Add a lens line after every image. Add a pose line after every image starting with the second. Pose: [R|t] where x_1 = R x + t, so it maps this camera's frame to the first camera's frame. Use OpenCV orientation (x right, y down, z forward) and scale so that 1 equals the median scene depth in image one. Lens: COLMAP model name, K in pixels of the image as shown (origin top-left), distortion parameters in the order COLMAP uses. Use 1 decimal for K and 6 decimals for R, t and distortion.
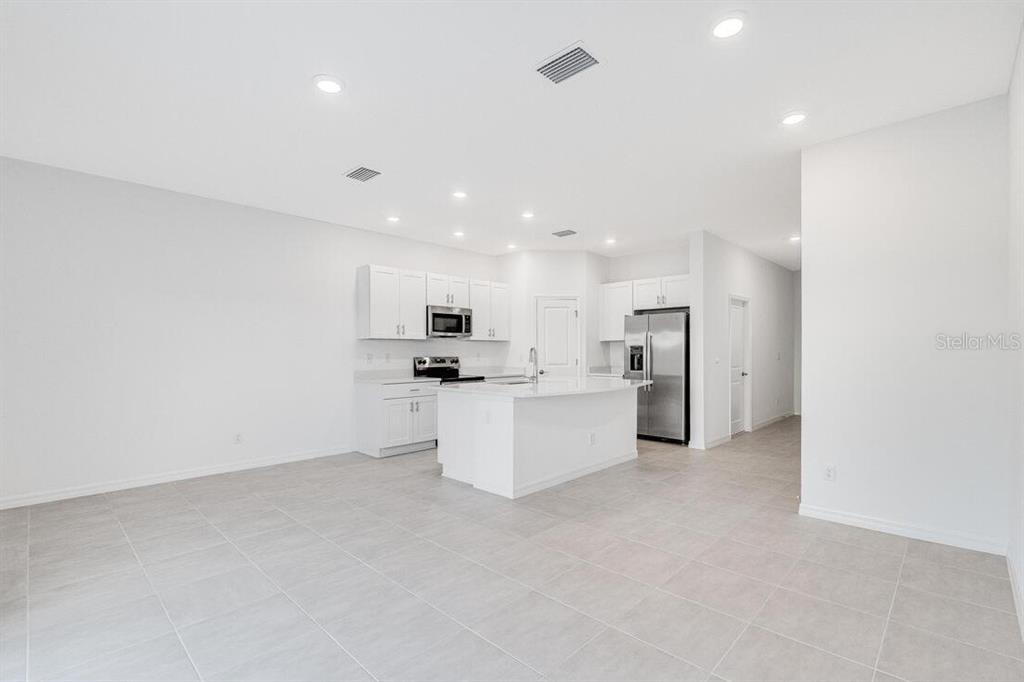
lens RADIAL K [[461.8, 0, 508.1], [0, 461.8, 351.0], [0, 0, 1]] dist [0.000276, 0.000010]
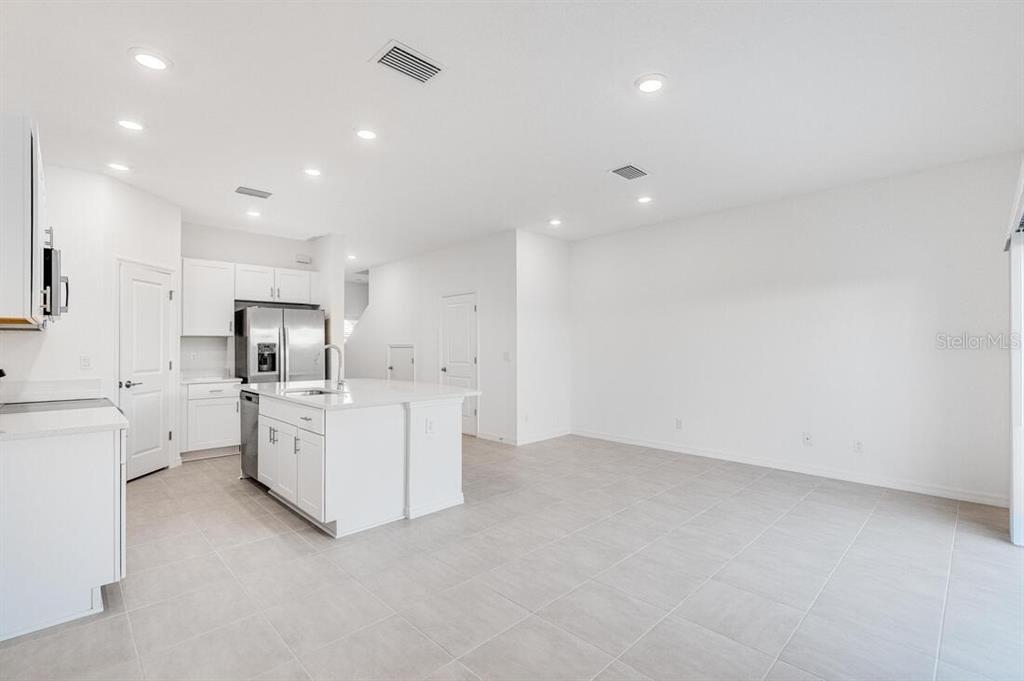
lens RADIAL K [[485.8, 0, 486.3], [0, 485.8, 349.2], [0, 0, 1]] dist [0.001037, 0.000324]
pose [[0.031053, -0.001077, 0.999517, -0.617537], [0.004143, 0.999991, 0.000948, 0.000639], [-0.999509, 0.004112, 0.031057, 0.570172]]
